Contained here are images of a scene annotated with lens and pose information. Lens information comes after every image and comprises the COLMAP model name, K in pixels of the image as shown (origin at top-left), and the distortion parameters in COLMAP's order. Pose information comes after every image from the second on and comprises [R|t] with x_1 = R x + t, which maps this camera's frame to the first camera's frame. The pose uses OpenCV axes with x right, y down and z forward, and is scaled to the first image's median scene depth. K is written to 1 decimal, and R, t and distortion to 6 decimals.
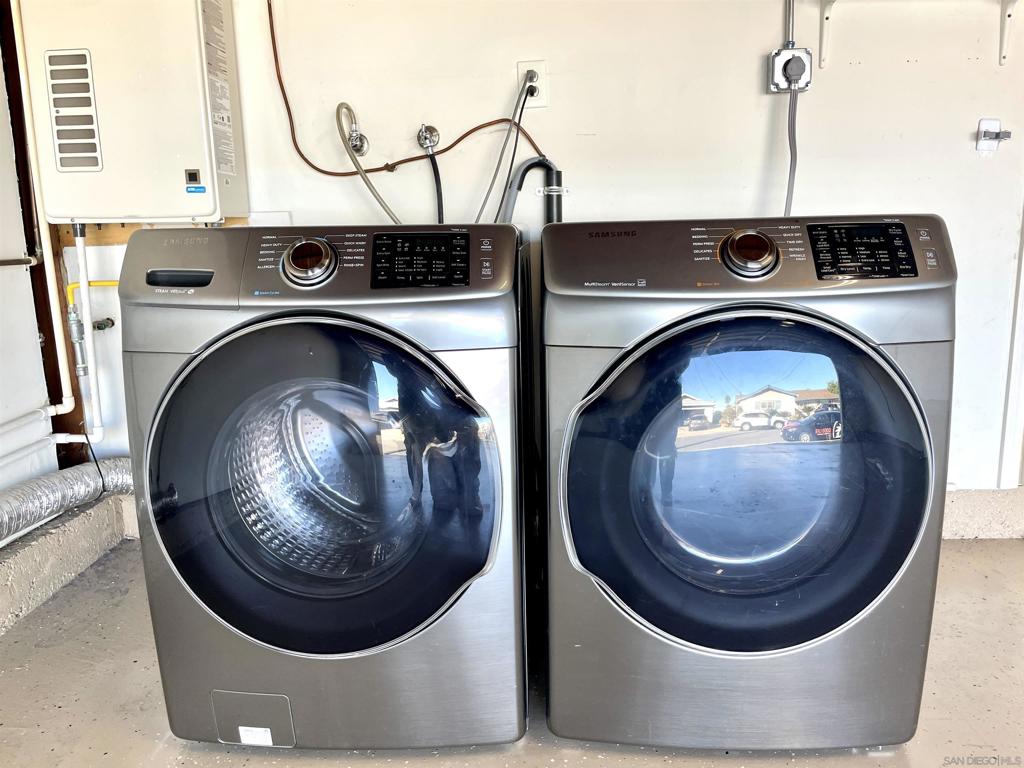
lens RADIAL K [[772.2, 0, 512.0], [0, 772.2, 384.0], [0, 0, 1]] dist [0.094144, -0.129955]
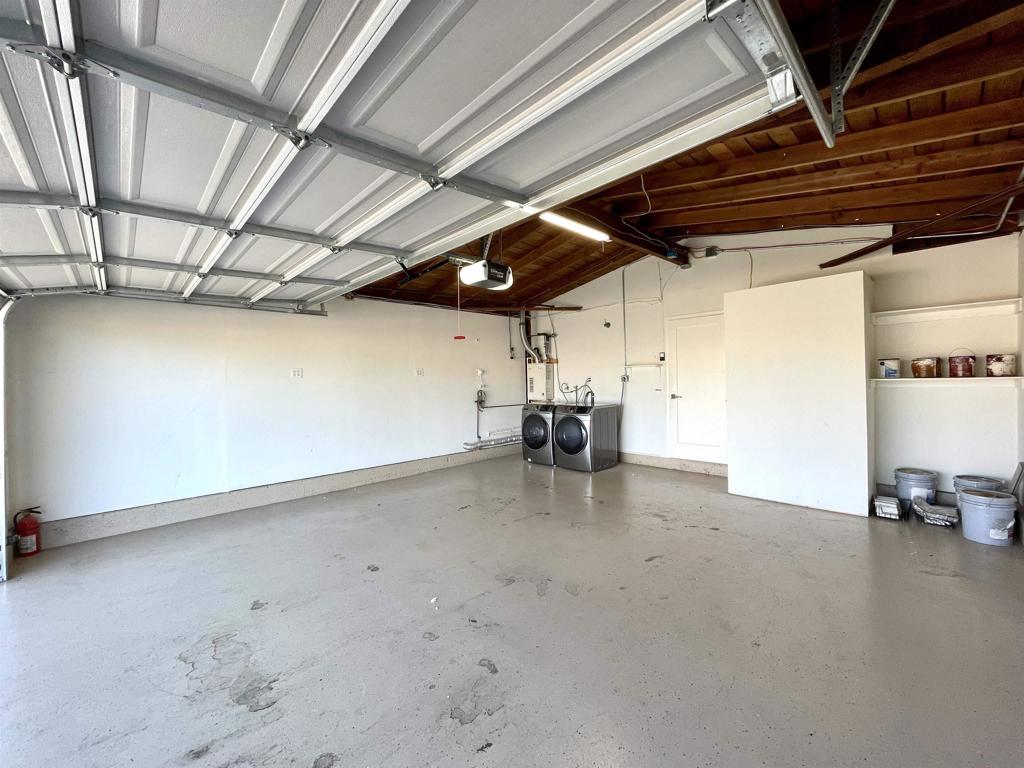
lens RADIAL K [[413.2, 0, 512.0], [0, 413.2, 384.0], [0, 0, 1]] dist [-0.005127, 0.000217]
pose [[0.730106, 0.004311, -0.683320, 1.844575], [-0.127605, 0.983250, -0.130139, 0.159570], [0.671313, 0.182210, 0.718427, -1.797962]]
